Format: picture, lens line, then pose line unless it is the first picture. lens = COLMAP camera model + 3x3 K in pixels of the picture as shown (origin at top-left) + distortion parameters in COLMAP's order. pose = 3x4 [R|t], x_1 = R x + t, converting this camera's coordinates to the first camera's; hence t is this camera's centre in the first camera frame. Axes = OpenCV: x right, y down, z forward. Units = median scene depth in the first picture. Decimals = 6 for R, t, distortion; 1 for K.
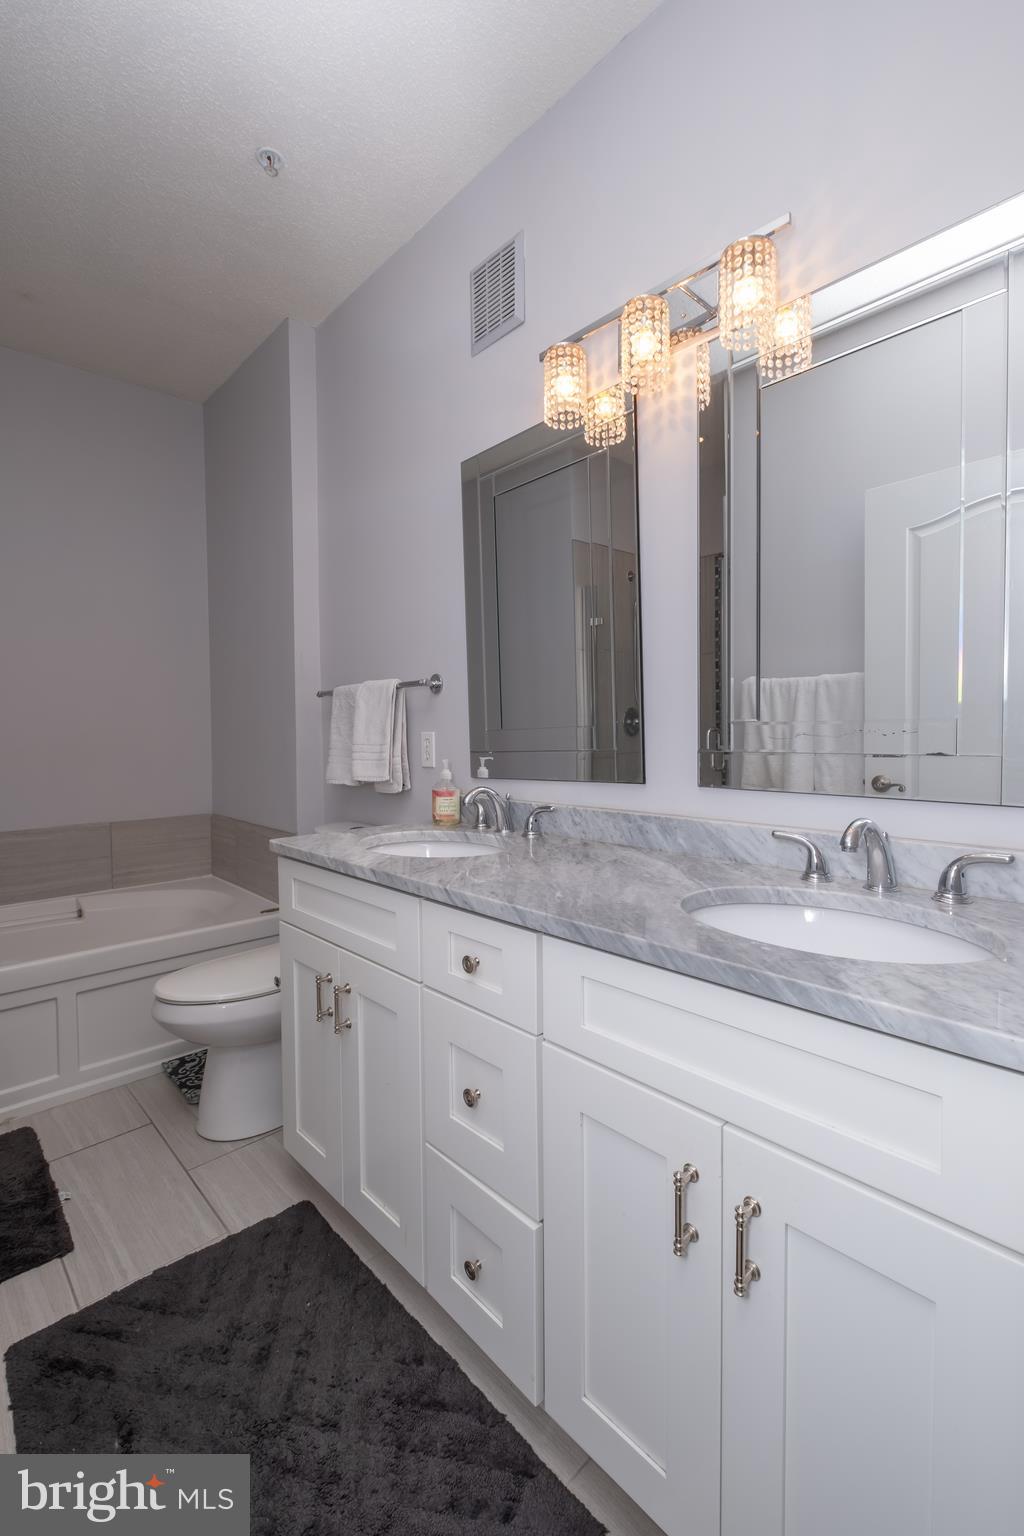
lens RADIAL K [[690.2, 0, 477.1], [0, 690.2, 745.1], [0, 0, 1]] dist [0.003731, -0.000212]
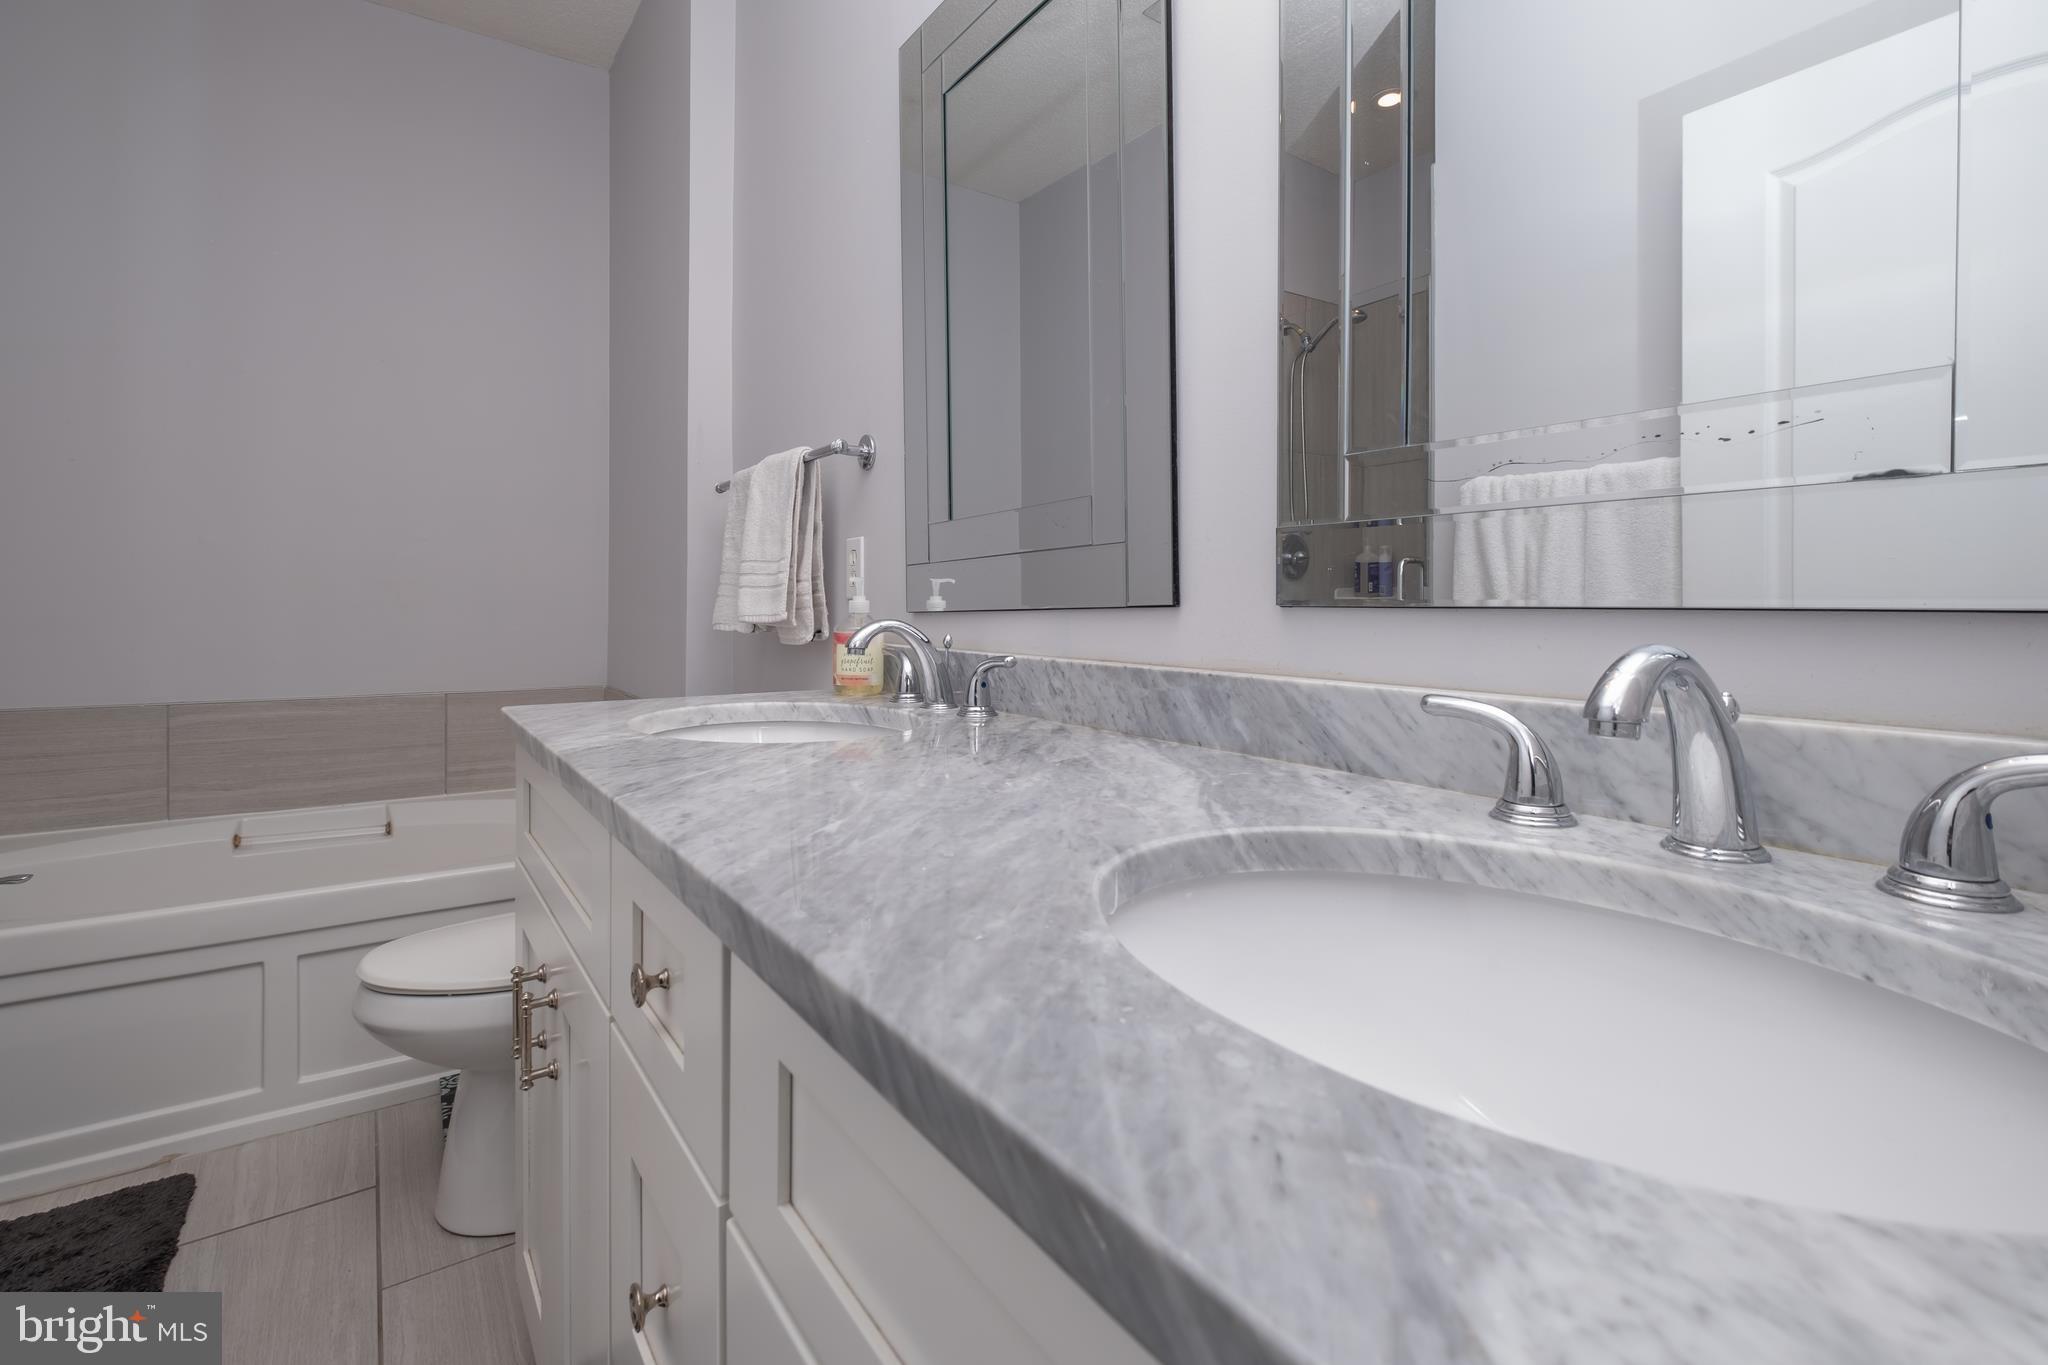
lens RADIAL K [[920.3, 0, 1007.1], [0, 920.3, 613.9], [0, 0, 1]] dist [0.003731, -0.000212]
pose [[0.992391, 0.016742, -0.121979, 0.170849], [-0.018591, 0.999729, -0.014043, 0.060438], [0.121711, 0.016204, 0.992433, 0.293639]]
